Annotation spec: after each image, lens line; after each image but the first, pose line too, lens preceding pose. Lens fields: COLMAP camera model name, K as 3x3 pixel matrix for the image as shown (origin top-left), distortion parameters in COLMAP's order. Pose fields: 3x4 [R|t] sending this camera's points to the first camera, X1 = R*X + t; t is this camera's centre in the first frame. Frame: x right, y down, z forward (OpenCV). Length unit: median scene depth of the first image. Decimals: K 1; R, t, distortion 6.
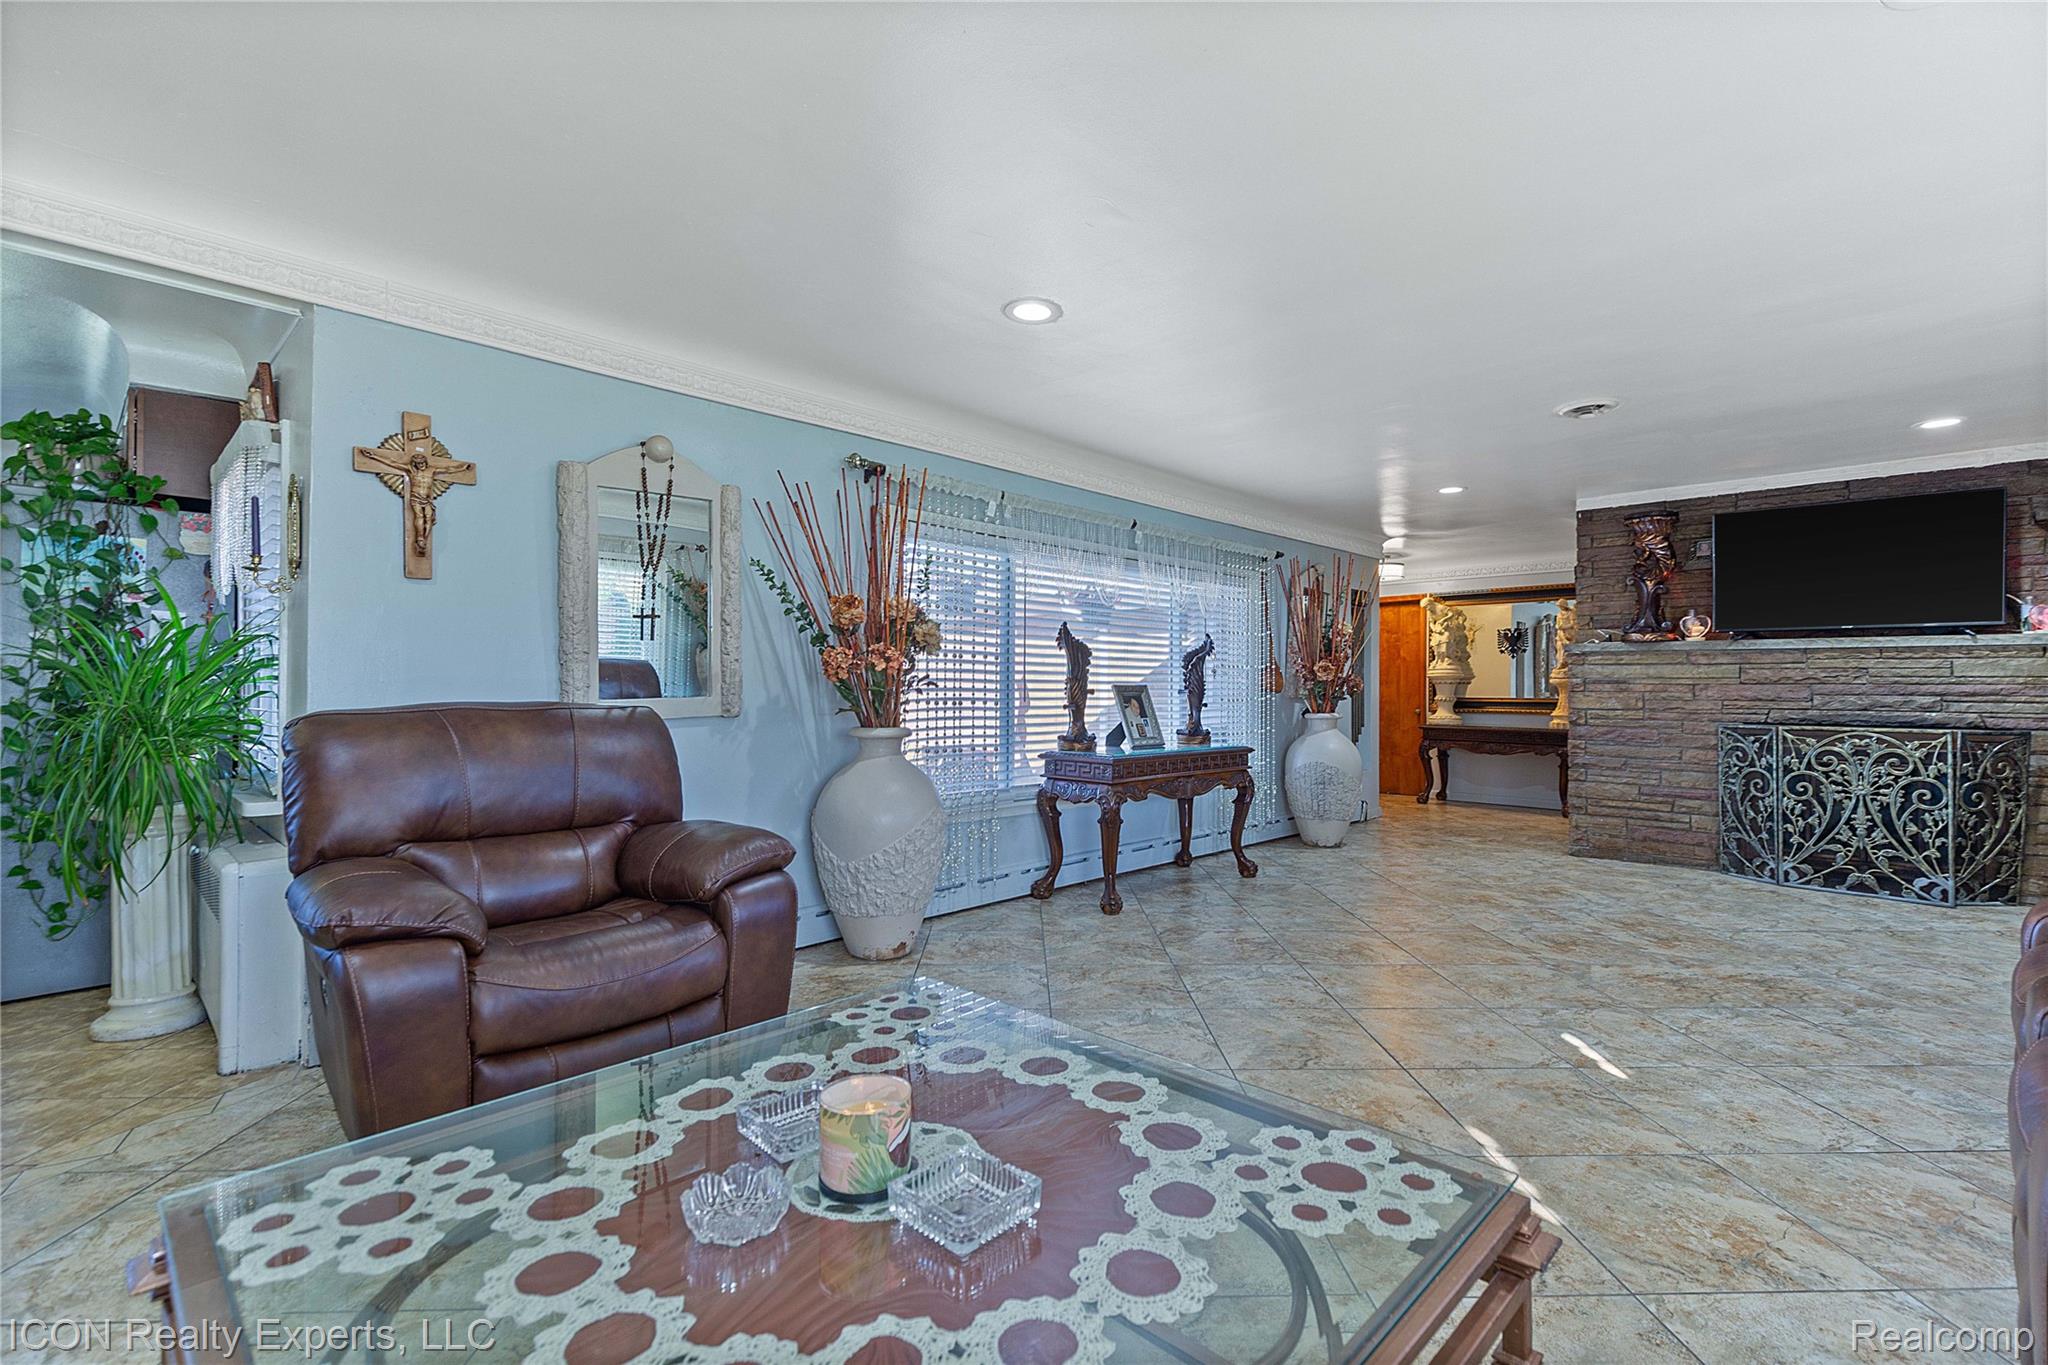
lens RADIAL K [[931.4, 0, 1037.5], [0, 931.4, 678.9], [0, 0, 1]] dist [0.003335, 0.000581]
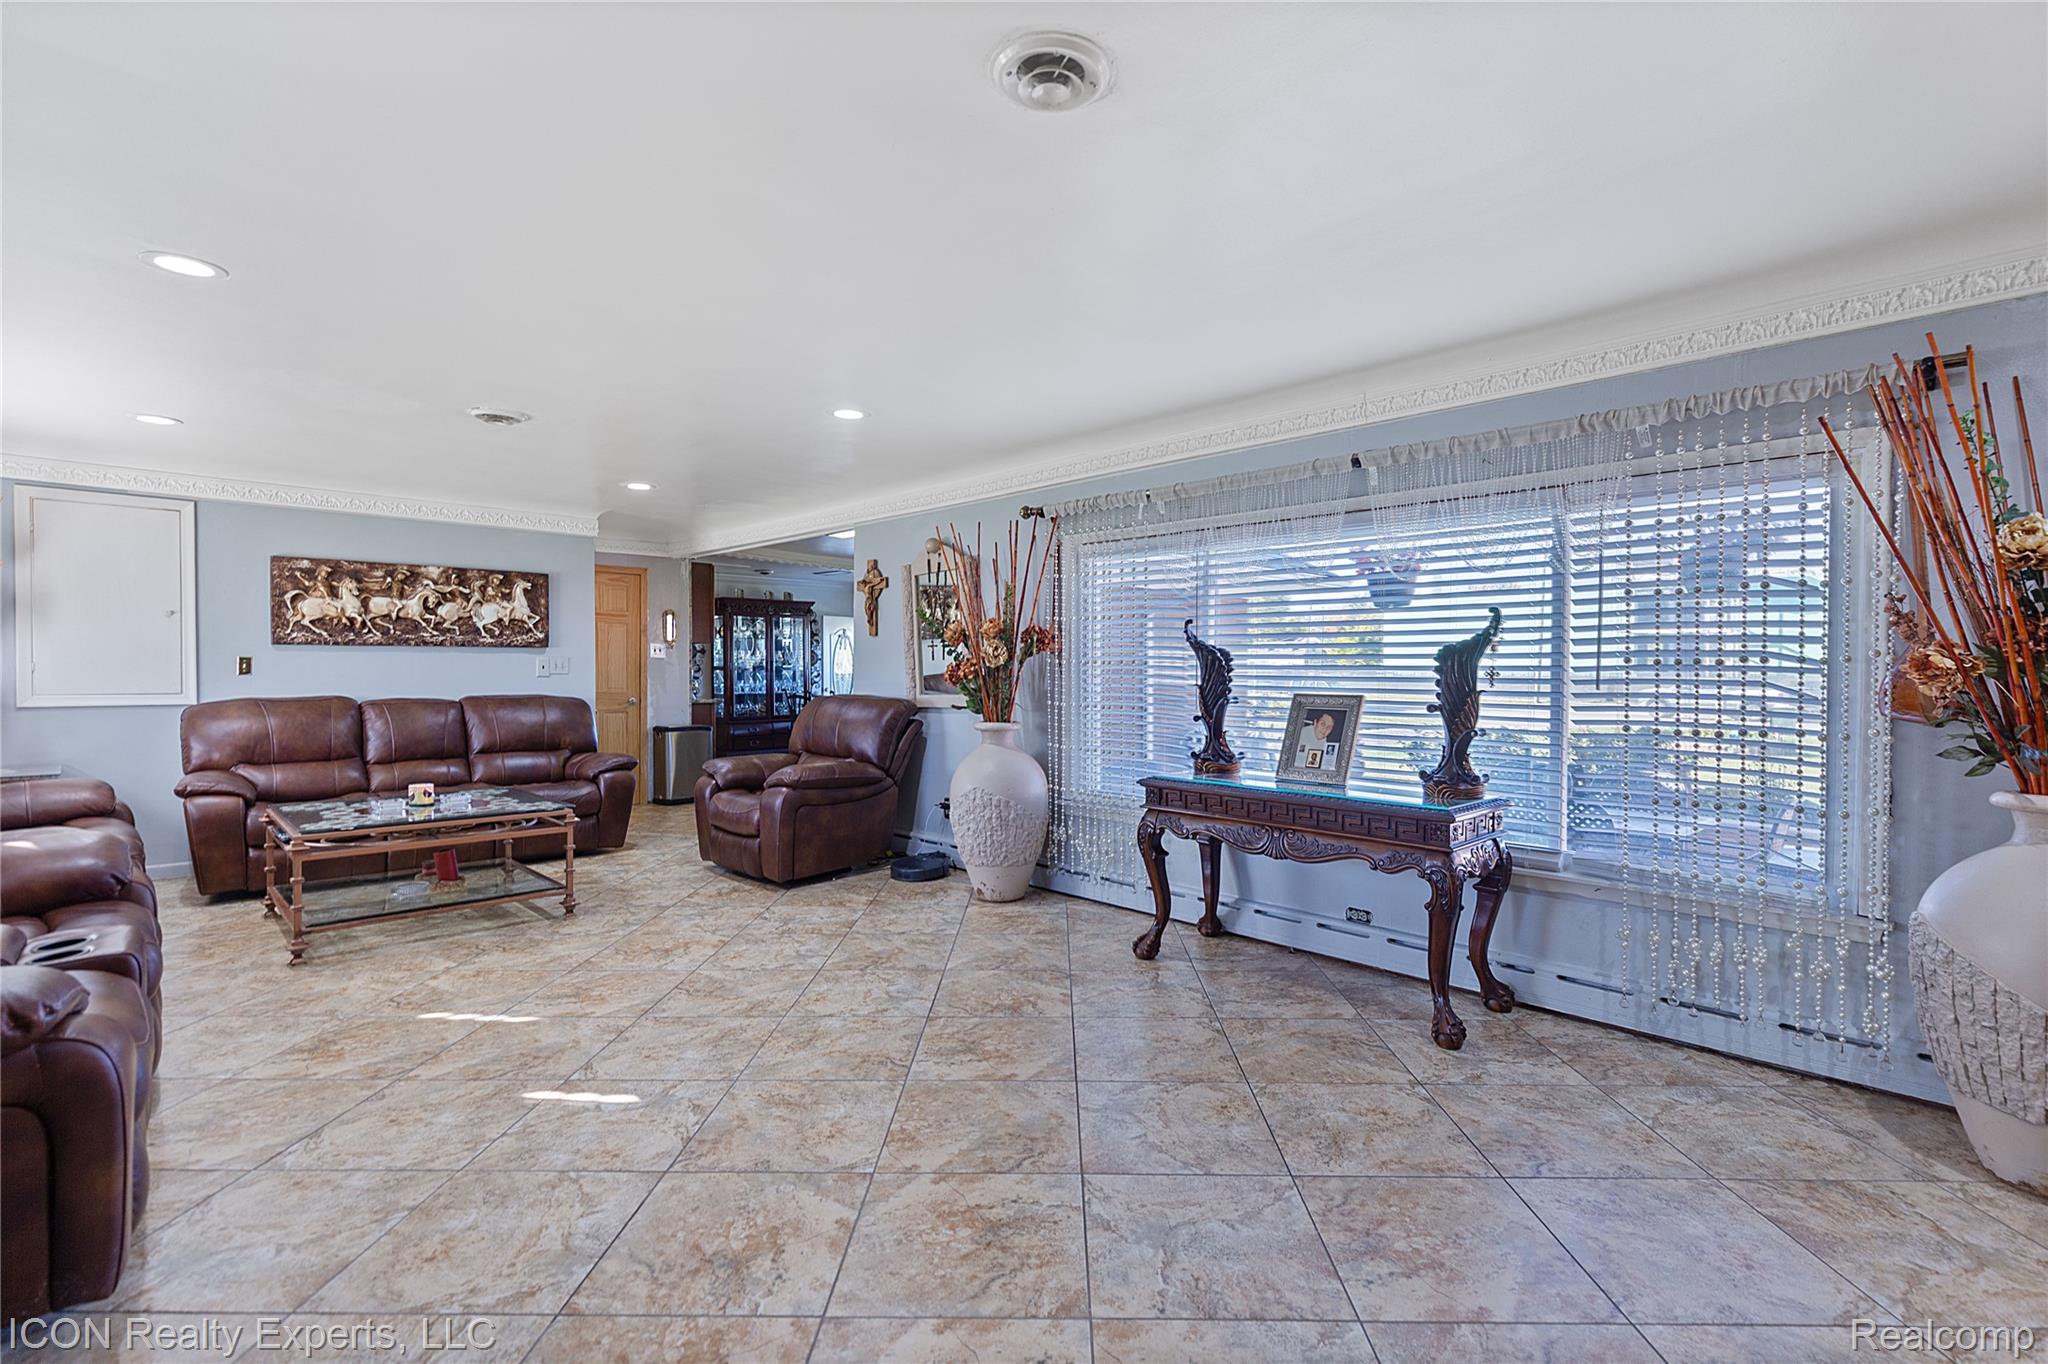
lens RADIAL K [[944.2, 0, 1056.8], [0, 944.2, 677.2], [0, 0, 1]] dist [0.004939, 0.000494]
pose [[-0.024656, 0.005698, -0.999680, 0.885303], [0.008074, 0.999952, 0.005501, -0.013531], [0.999663, -0.007936, -0.024701, 0.868664]]
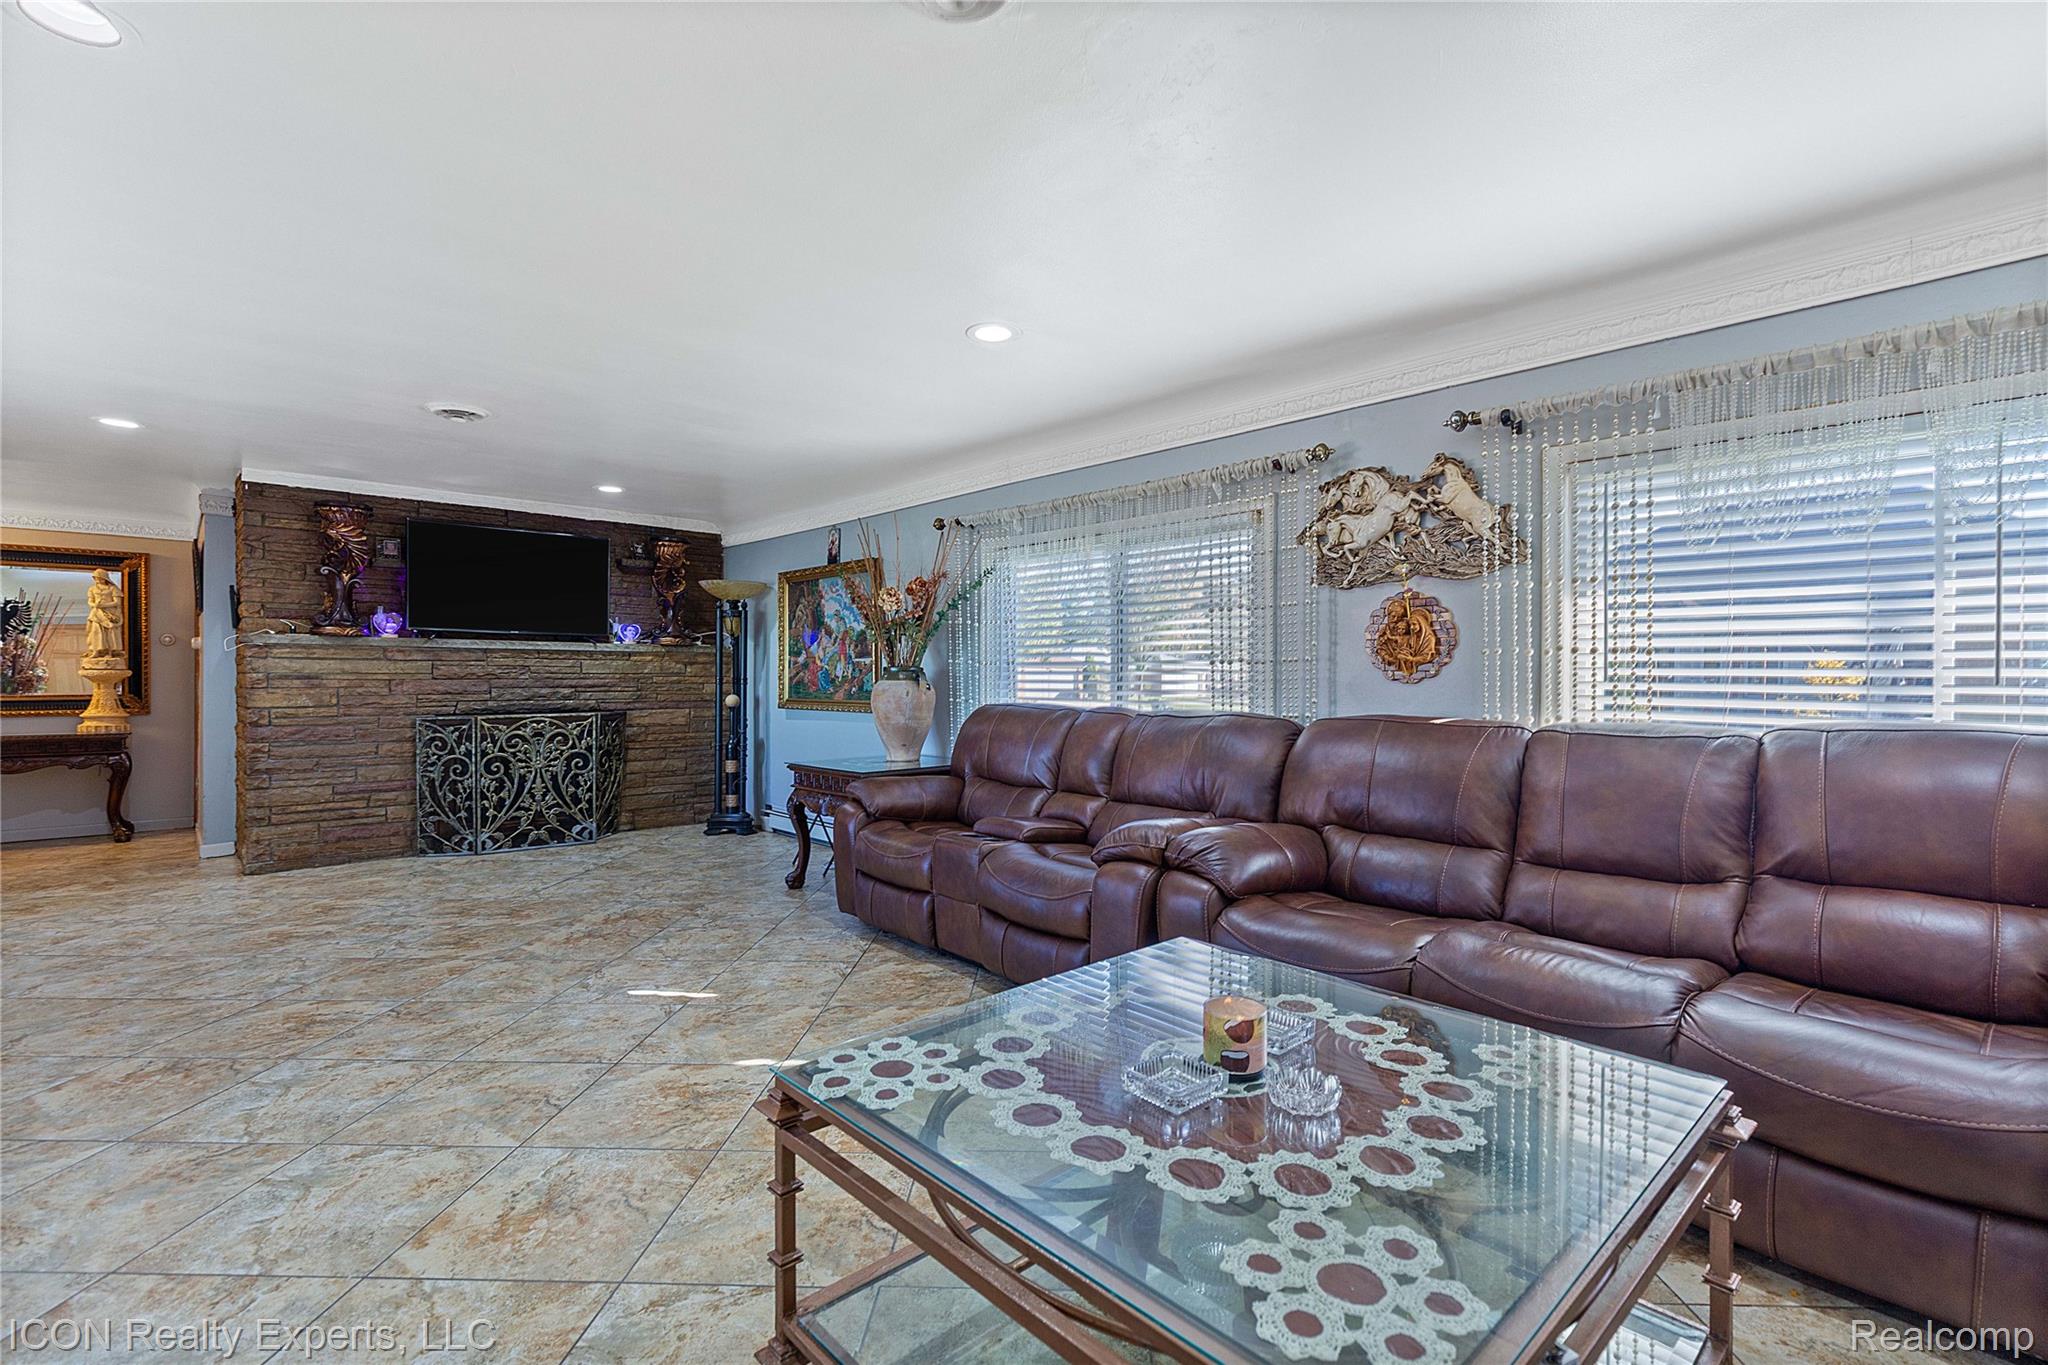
lens RADIAL K [[940.3, 0, 1049.0], [0, 940.3, 677.3], [0, 0, 1]] dist [0.004460, 0.000171]
pose [[0.051984, -0.007157, 0.998622, -0.345833], [-0.009298, 0.999928, 0.007651, -0.013347], [-0.998605, -0.009683, 0.051913, 0.258929]]
